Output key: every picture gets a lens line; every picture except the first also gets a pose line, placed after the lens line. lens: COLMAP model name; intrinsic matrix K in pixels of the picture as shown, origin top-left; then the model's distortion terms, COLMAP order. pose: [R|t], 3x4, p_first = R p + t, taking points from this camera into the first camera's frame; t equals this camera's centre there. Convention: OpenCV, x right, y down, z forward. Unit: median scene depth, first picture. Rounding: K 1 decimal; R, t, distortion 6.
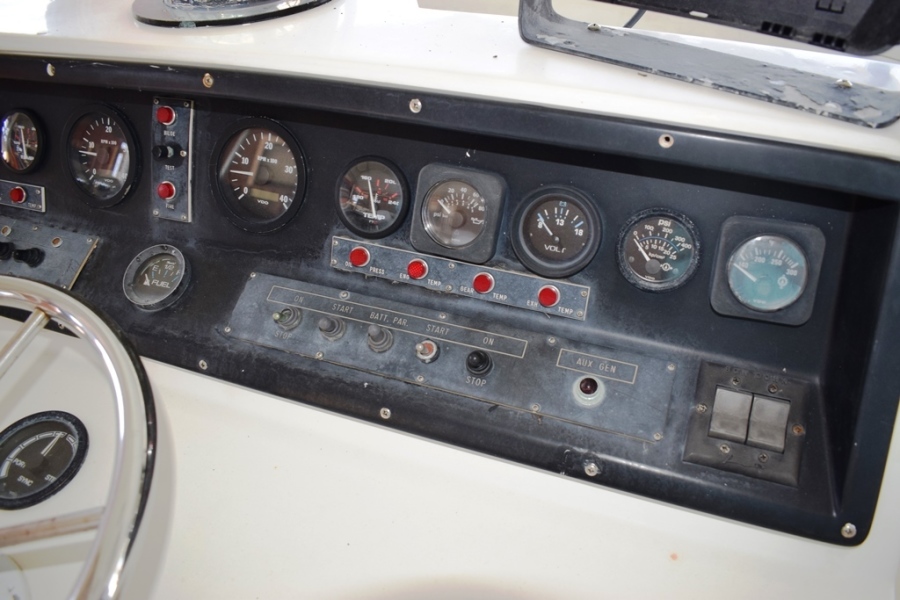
lens RADIAL K [[679.6, 0, 451.4], [0, 679.6, 305.1], [0, 0, 1]] dist [-0.096527, -0.001125]
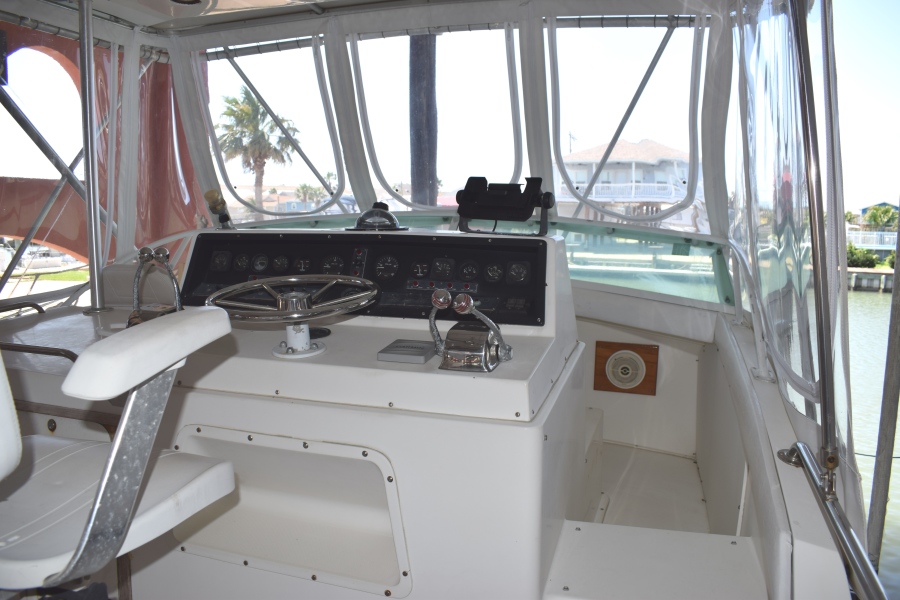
lens RADIAL K [[701.2, 0, 450.0], [0, 701.2, 300.0], [0, 0, 1]] dist [-0.100064, 0.000064]
pose [[0.999569, 0.013880, 0.025879, -0.046346], [0.000585, 0.871656, -0.490117, 1.761941], [-0.029361, 0.489921, 0.871272, -2.131375]]
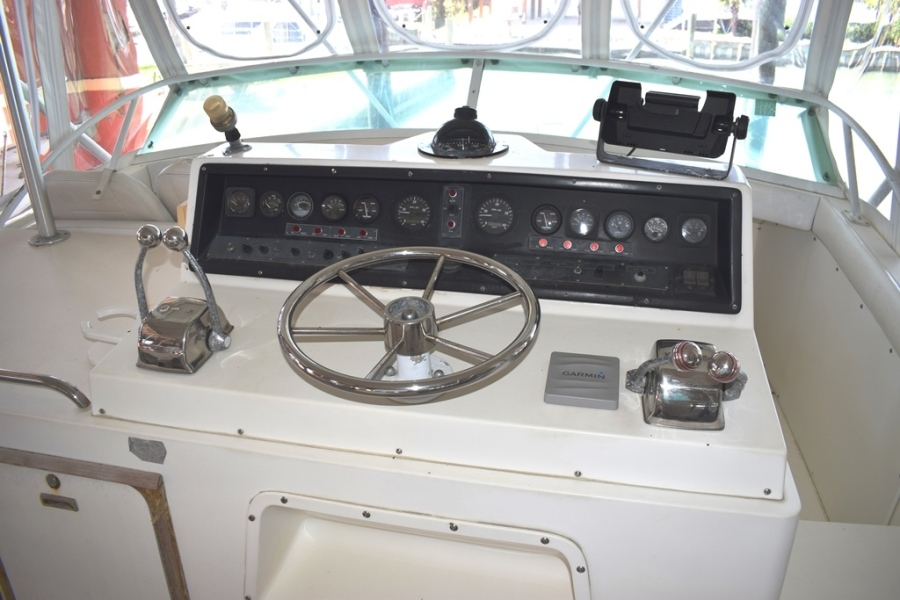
lens RADIAL K [[701.2, 0, 450.0], [0, 701.2, 300.0], [0, 0, 1]] dist [-0.100064, 0.000064]
pose [[0.990671, -0.059301, 0.122697, -0.793025], [0.082237, 0.978086, -0.191272, 0.595957], [-0.108665, 0.199578, 0.973838, -1.446412]]
